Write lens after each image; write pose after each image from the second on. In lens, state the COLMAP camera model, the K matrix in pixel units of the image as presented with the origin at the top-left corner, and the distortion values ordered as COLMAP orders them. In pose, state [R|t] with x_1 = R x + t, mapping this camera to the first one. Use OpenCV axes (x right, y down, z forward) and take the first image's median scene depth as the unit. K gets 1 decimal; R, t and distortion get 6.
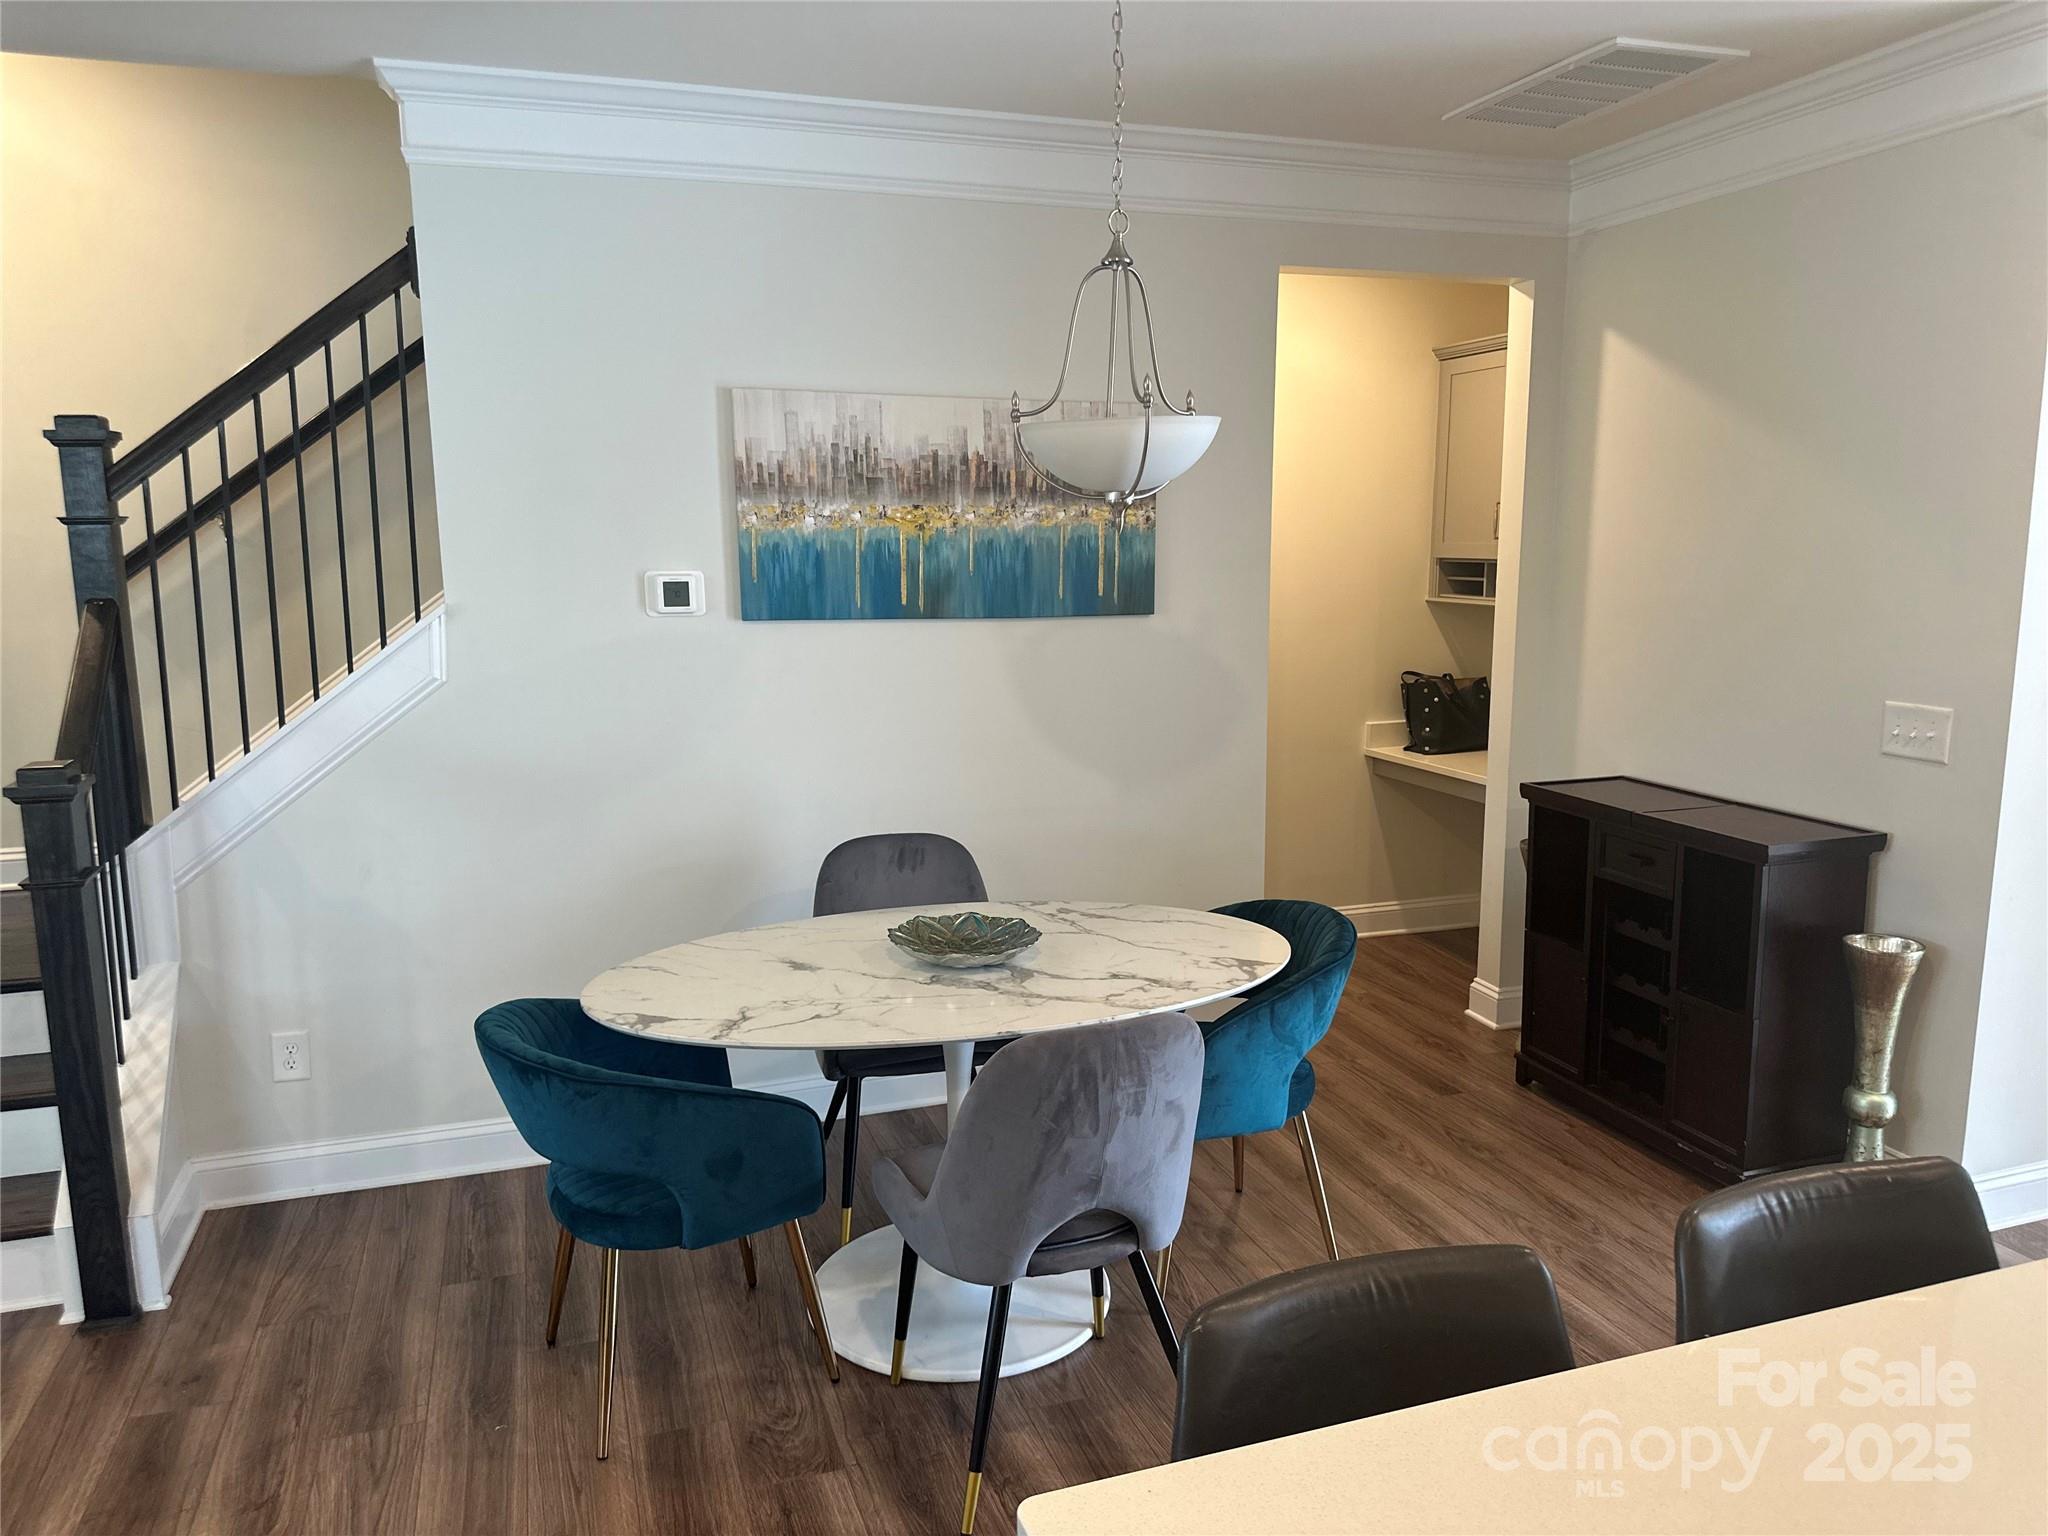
lens RADIAL K [[1451.6, 0, 1015.0], [0, 1451.6, 767.1], [0, 0, 1]] dist [0.050138, -0.070718]
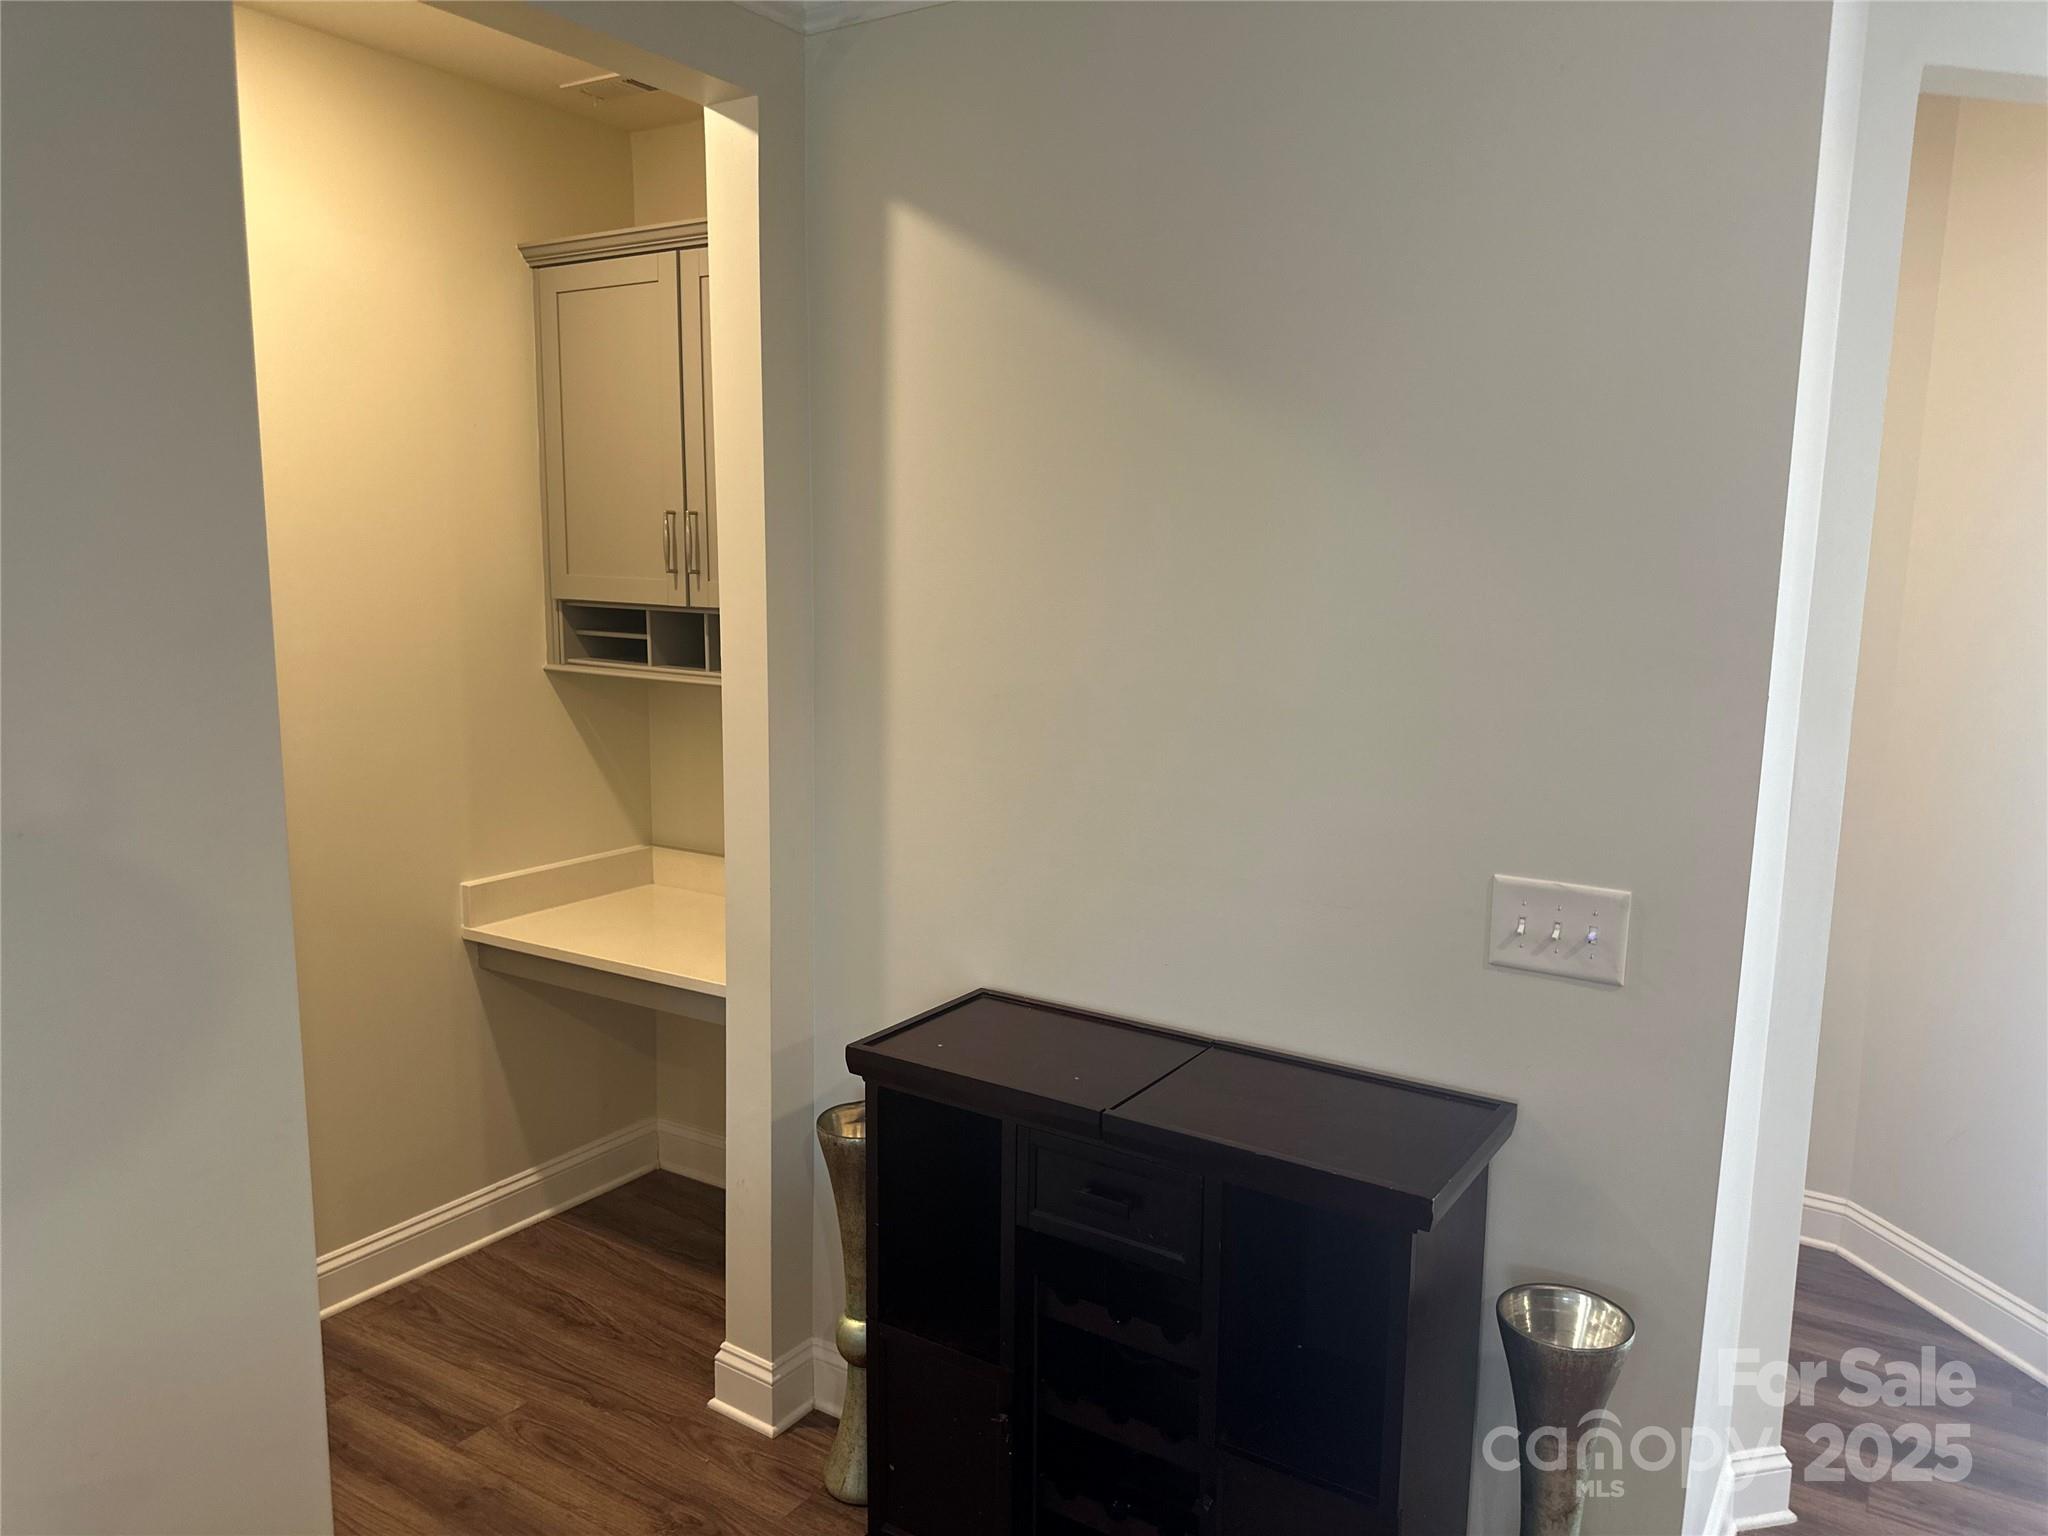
lens RADIAL K [[1451.6, 0, 1020.8], [0, 1451.6, 784.9], [0, 0, 1]] dist [0.050138, -0.070718]
pose [[0.783839, -0.075562, 0.616349, 0.077403], [0.076941, 0.996738, 0.024348, -0.083024], [-0.616179, 0.028338, 0.787097, 0.511137]]
